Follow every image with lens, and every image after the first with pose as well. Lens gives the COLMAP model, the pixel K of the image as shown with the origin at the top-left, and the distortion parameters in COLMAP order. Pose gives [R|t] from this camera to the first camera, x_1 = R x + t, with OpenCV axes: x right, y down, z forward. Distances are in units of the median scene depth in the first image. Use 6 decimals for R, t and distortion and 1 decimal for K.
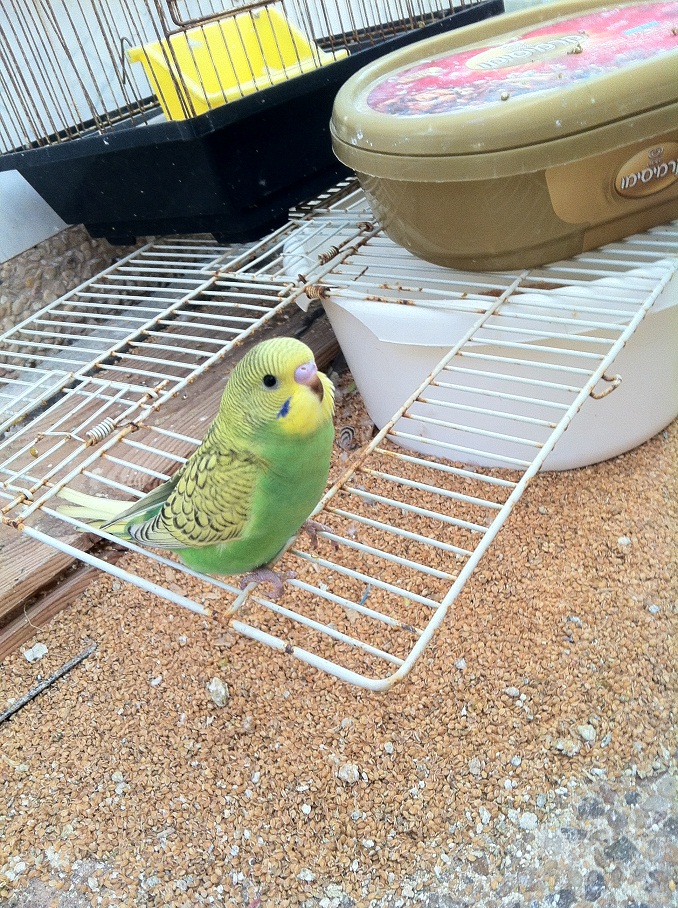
lens RADIAL K [[855.9, 0, 339.0], [0, 855.9, 454.0], [0, 0, 1]] dist [0.065897, -0.177769]
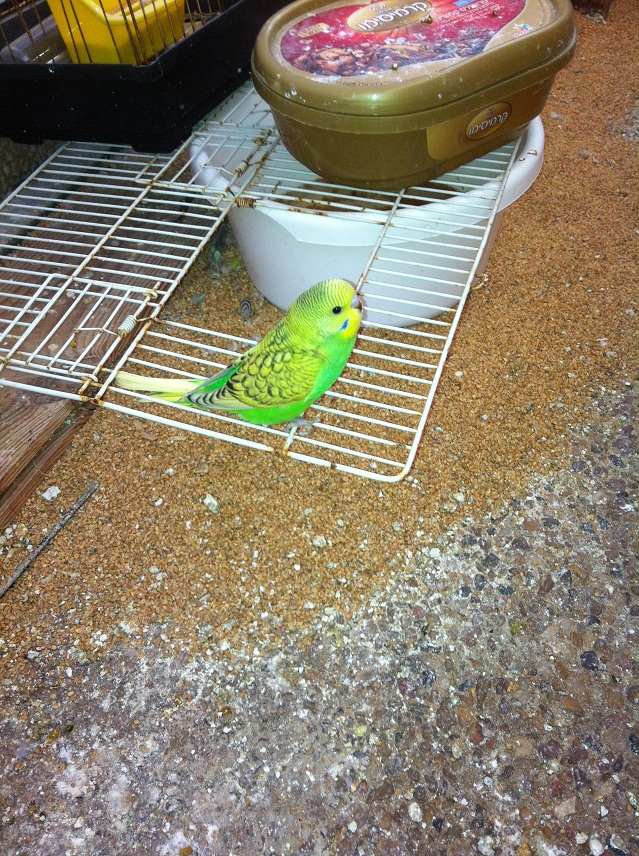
lens RADIAL K [[806.9, 0, 319.5], [0, 806.9, 428.0], [0, 0, 1]] dist [0.065897, -0.177769]
pose [[0.950042, -0.096875, 0.296708, -0.387888], [0.040507, 0.980843, 0.190542, -0.100478], [-0.309482, -0.169004, 0.935766, -0.305712]]
